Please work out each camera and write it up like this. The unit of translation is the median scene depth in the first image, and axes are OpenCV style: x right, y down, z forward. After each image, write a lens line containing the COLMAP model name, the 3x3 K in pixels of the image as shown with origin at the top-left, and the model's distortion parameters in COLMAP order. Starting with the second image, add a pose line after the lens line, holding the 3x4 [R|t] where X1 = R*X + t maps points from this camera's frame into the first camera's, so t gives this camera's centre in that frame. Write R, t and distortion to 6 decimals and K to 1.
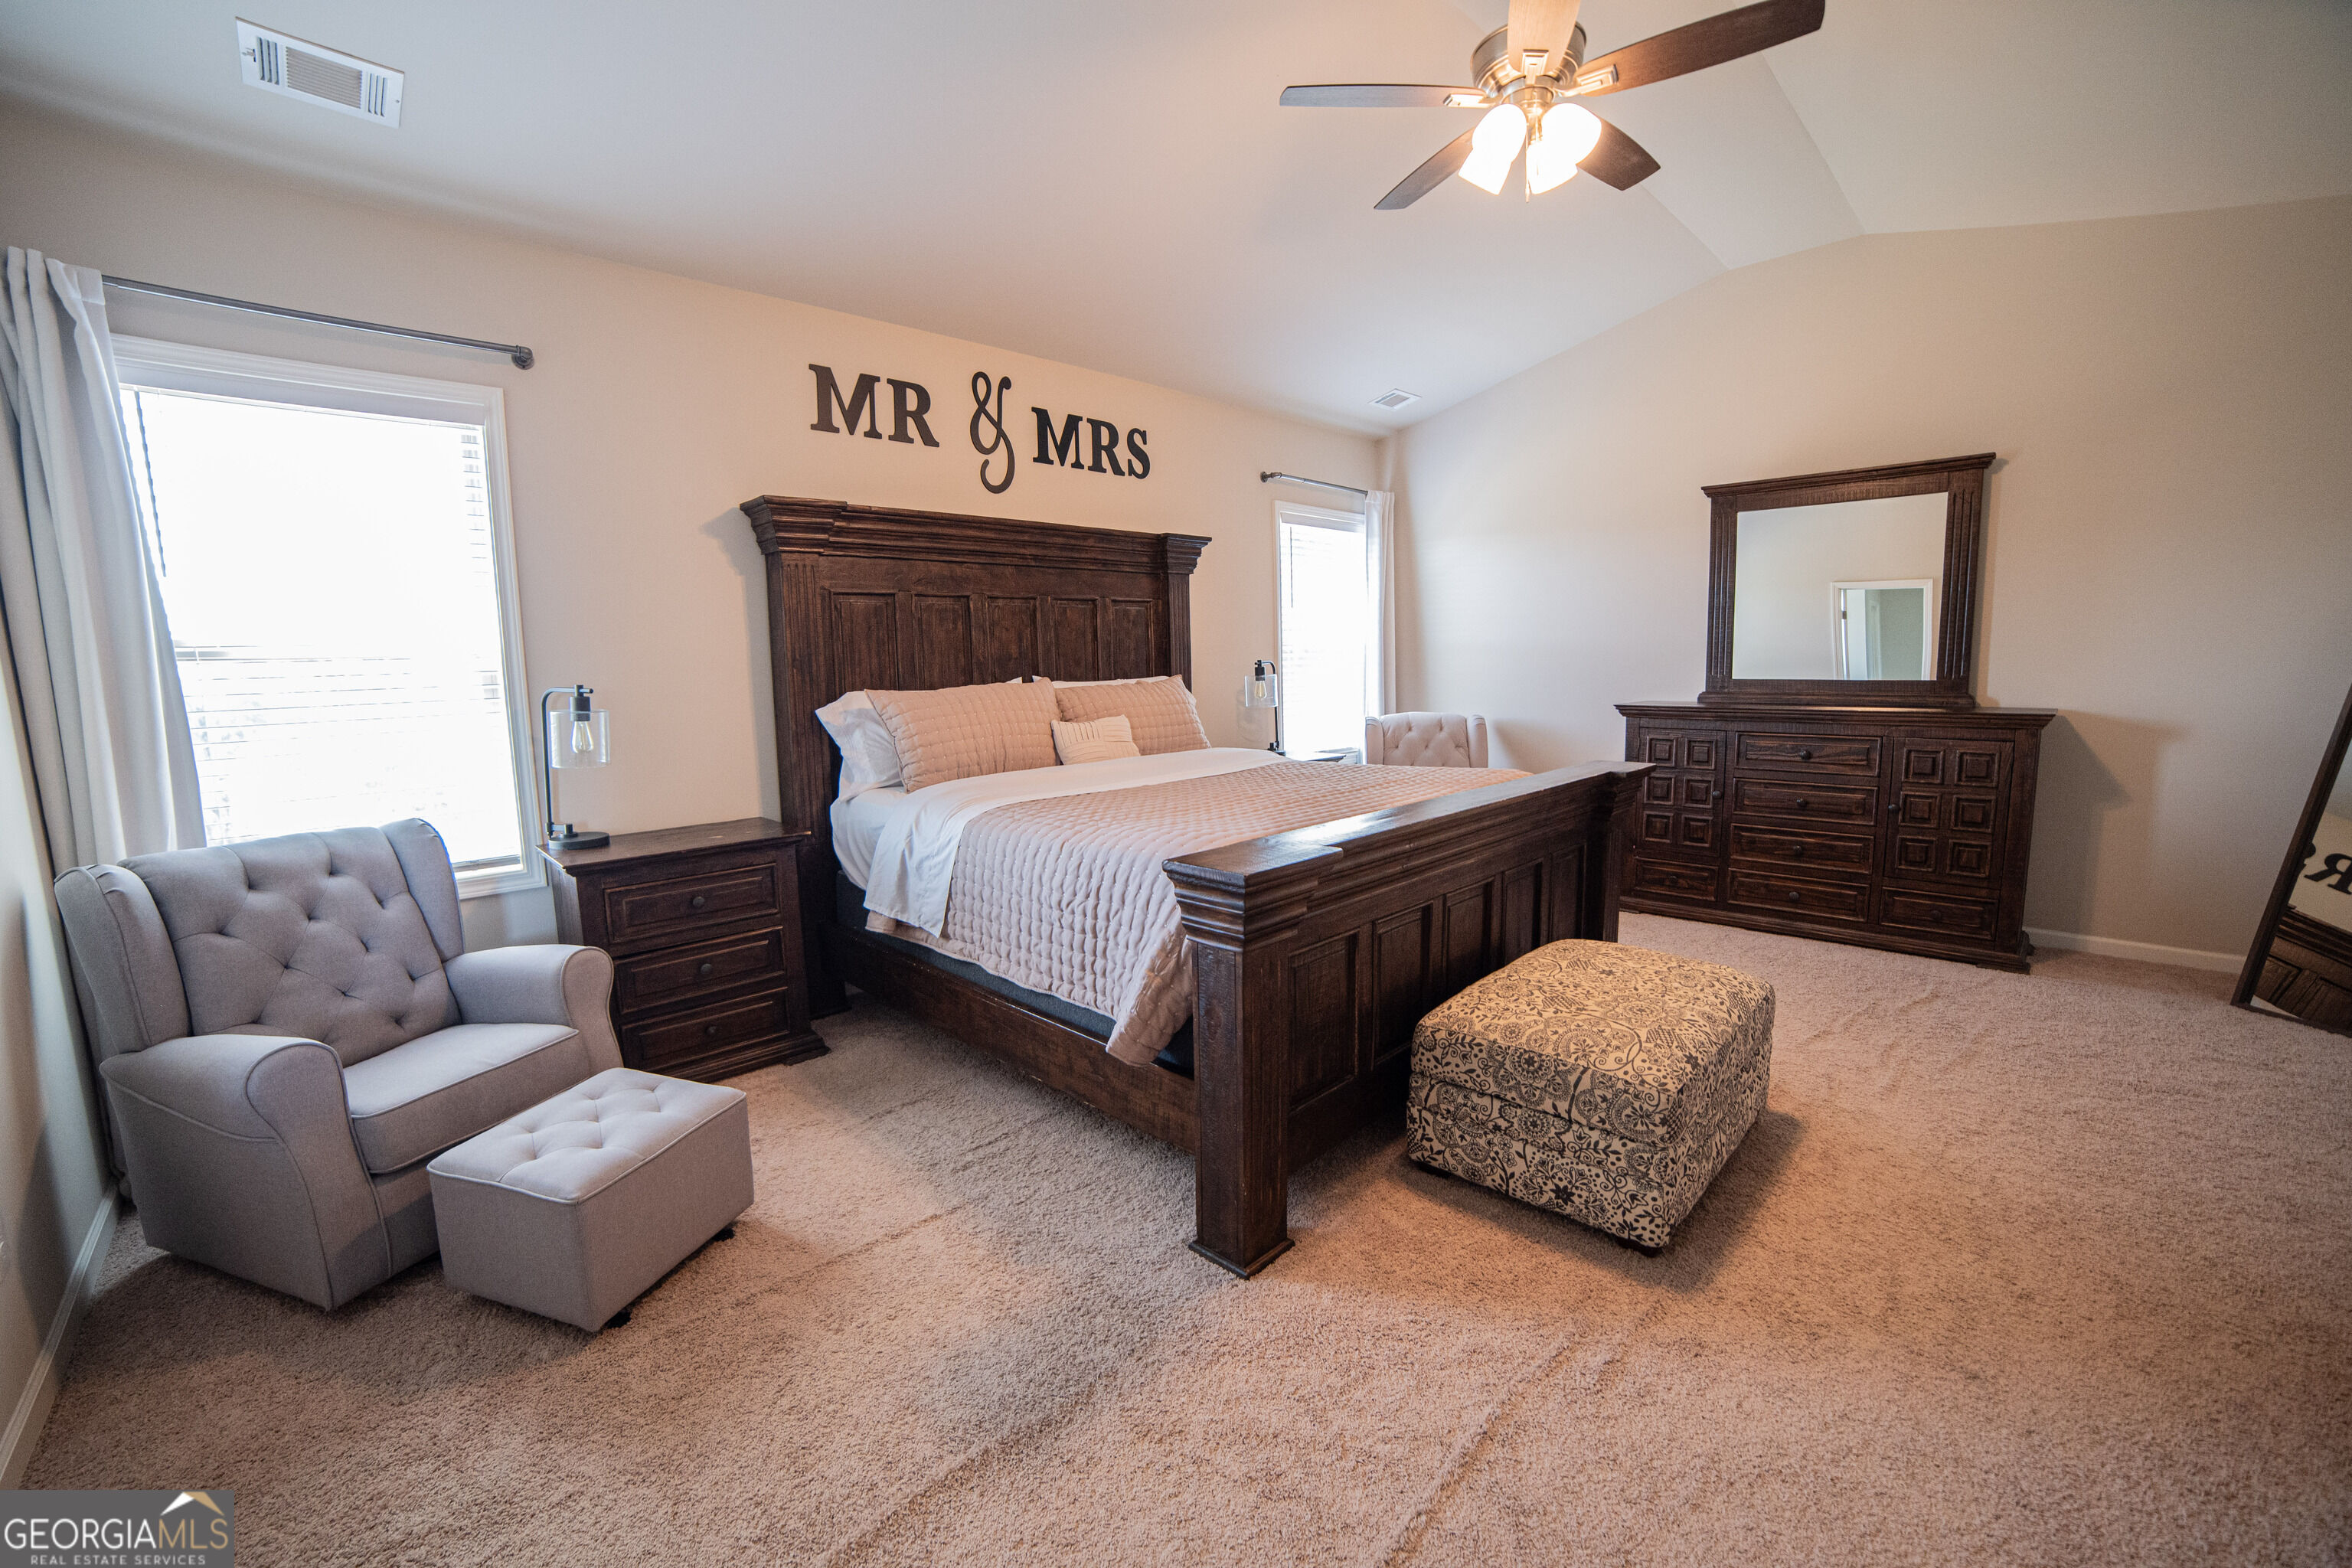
lens RADIAL K [[929.9, 0, 1176.0], [0, 929.9, 784.0], [0, 0, 1]] dist [-0.102010, 0.032421]
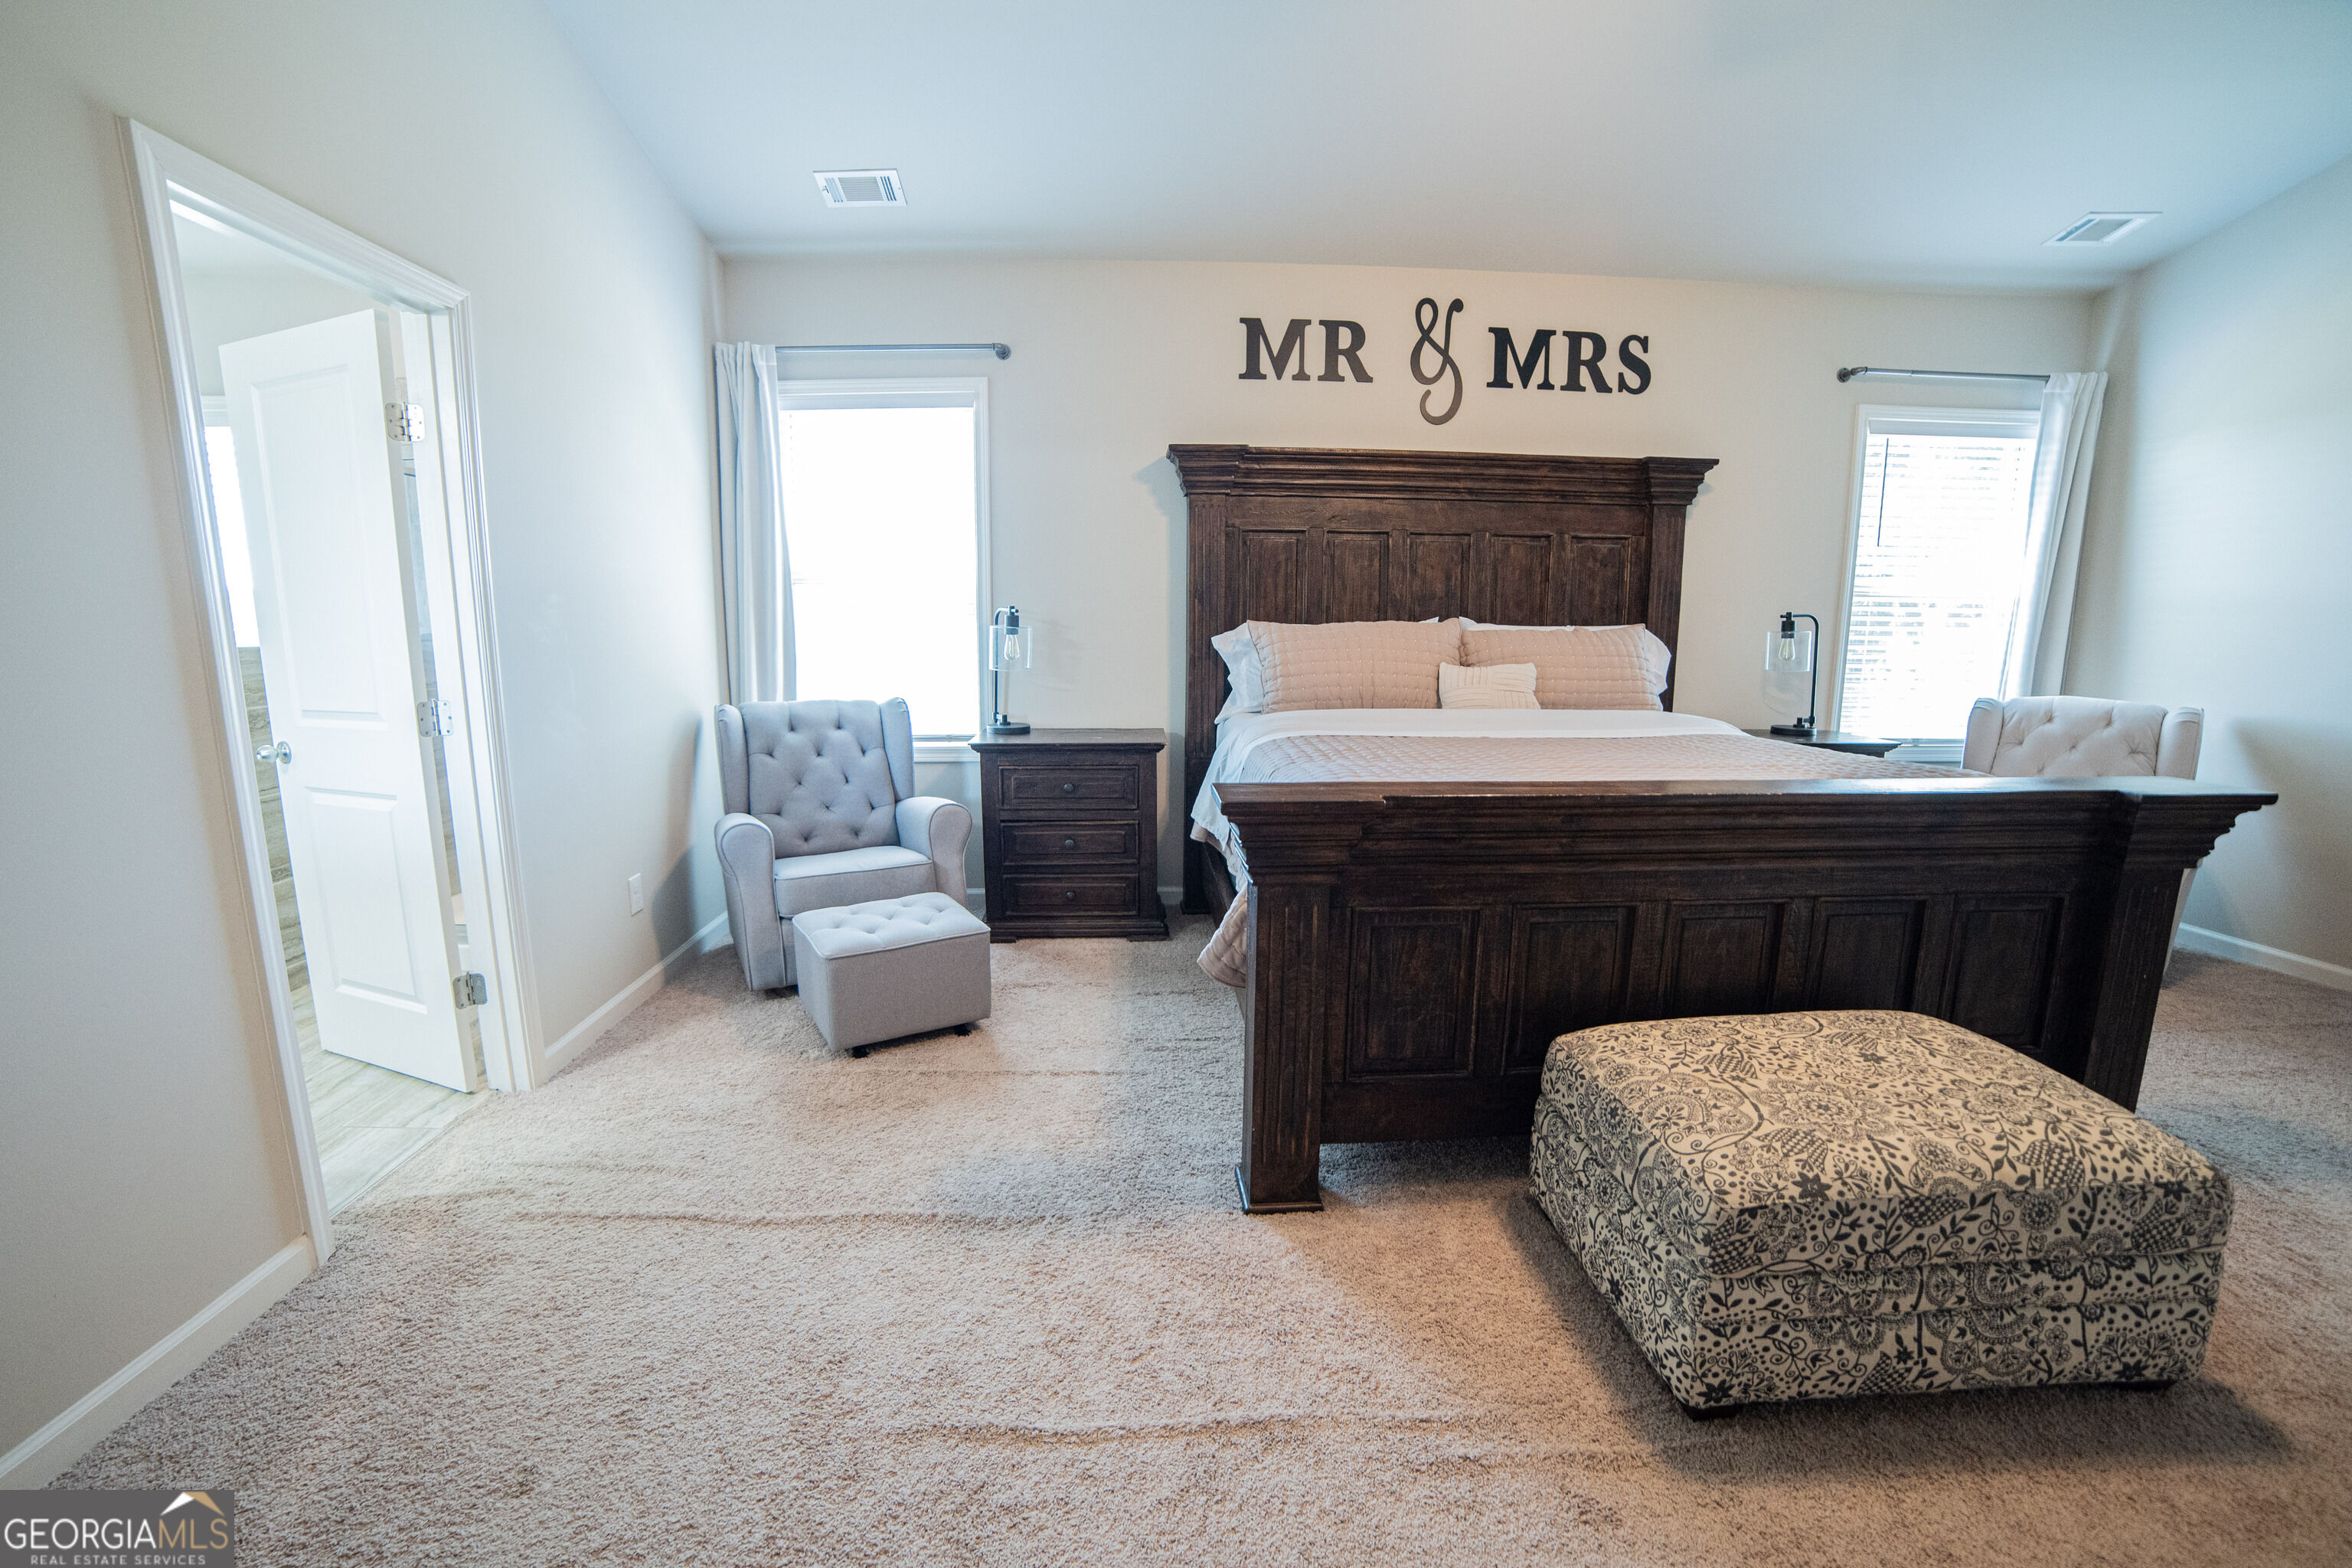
lens RADIAL K [[970.0, 0, 1179.7], [0, 970.0, 787.4], [0, 0, 1]] dist [-0.112328, 0.047734]
pose [[0.757338, 0.139175, -0.638020, 0.333550], [-0.105005, 0.990265, 0.091370, -0.004229], [0.644526, -0.002202, 0.764579, 0.079579]]
